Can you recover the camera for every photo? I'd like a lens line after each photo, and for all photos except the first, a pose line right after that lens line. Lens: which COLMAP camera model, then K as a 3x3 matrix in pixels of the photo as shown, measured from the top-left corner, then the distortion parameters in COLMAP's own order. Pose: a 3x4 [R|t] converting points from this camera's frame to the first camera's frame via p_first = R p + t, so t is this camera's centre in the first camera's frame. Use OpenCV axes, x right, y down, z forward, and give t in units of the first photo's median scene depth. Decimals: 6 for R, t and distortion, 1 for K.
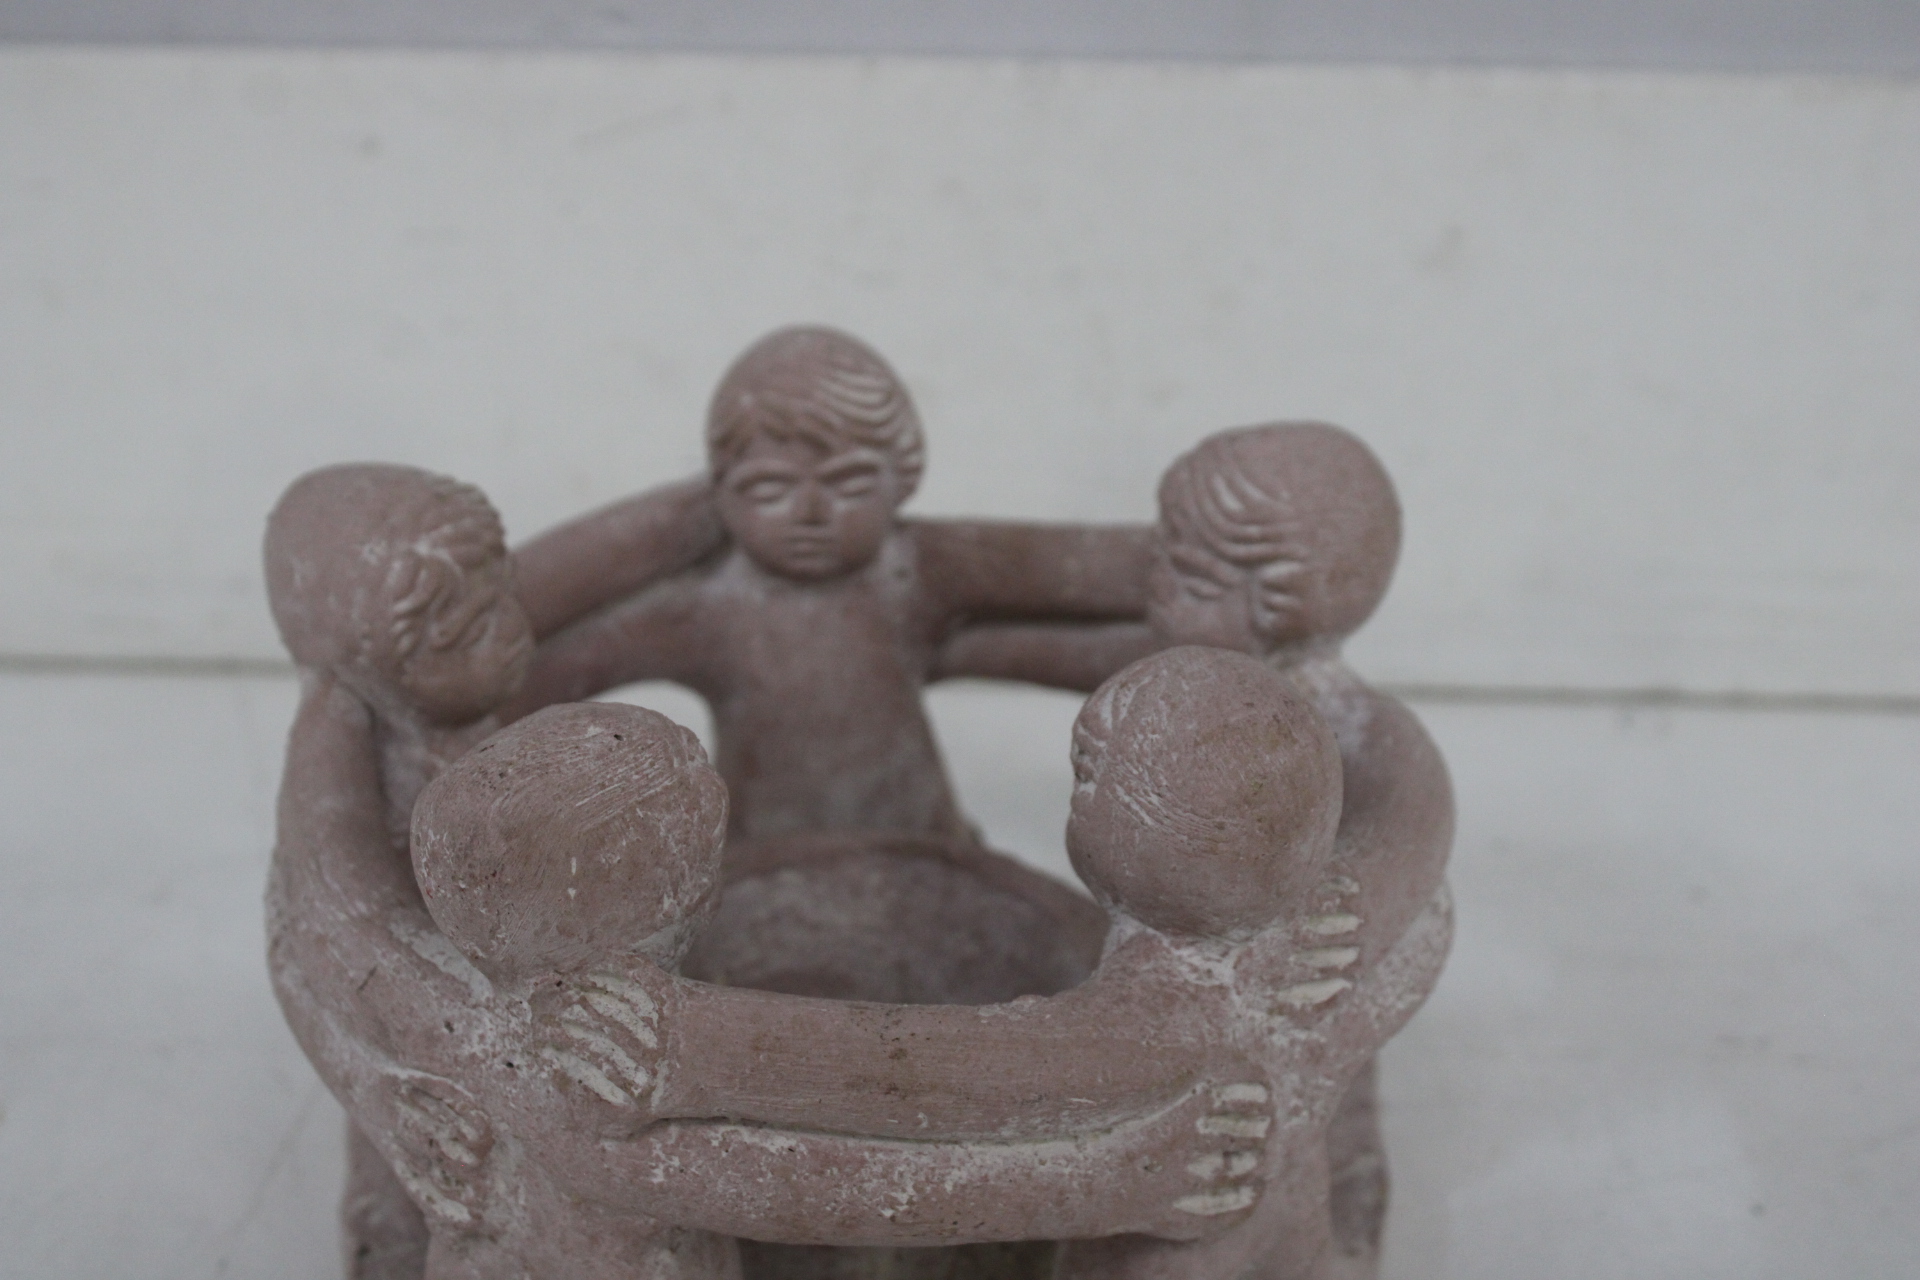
lens RADIAL K [[3050.9, 0, 960.0], [0, 3050.9, 640.0], [0, 0, 1]] dist [-0.005810, 0.007413]
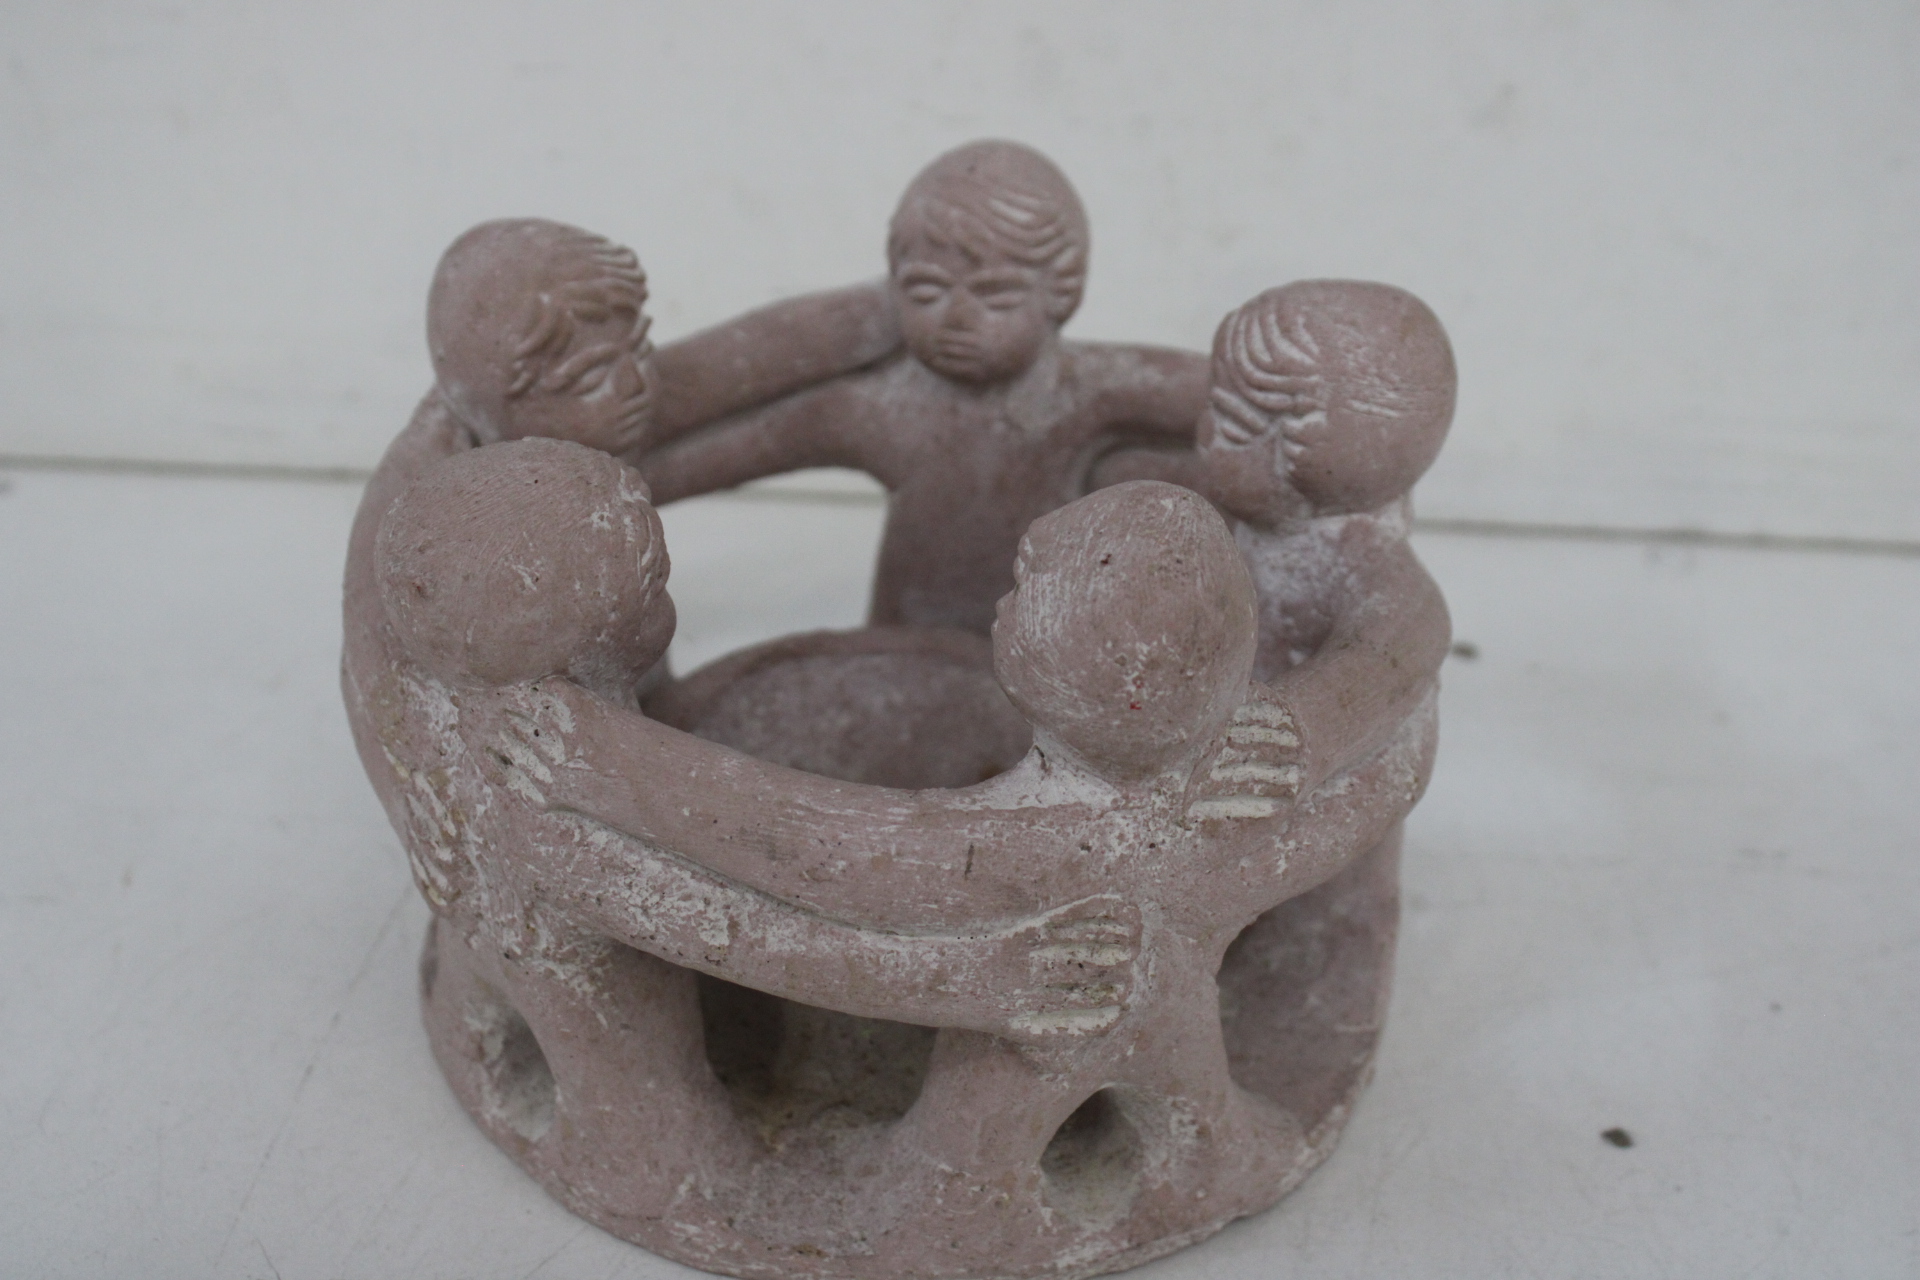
lens RADIAL K [[2858.7, 0, 960.0], [0, 2858.7, 640.0], [0, 0, 1]] dist [0.005285, 0.004875]
pose [[0.559205, -0.396837, 0.727881, -0.870174], [0.353462, 0.908318, 0.223659, -0.168728], [-0.749903, 0.132207, 0.648202, 0.396776]]
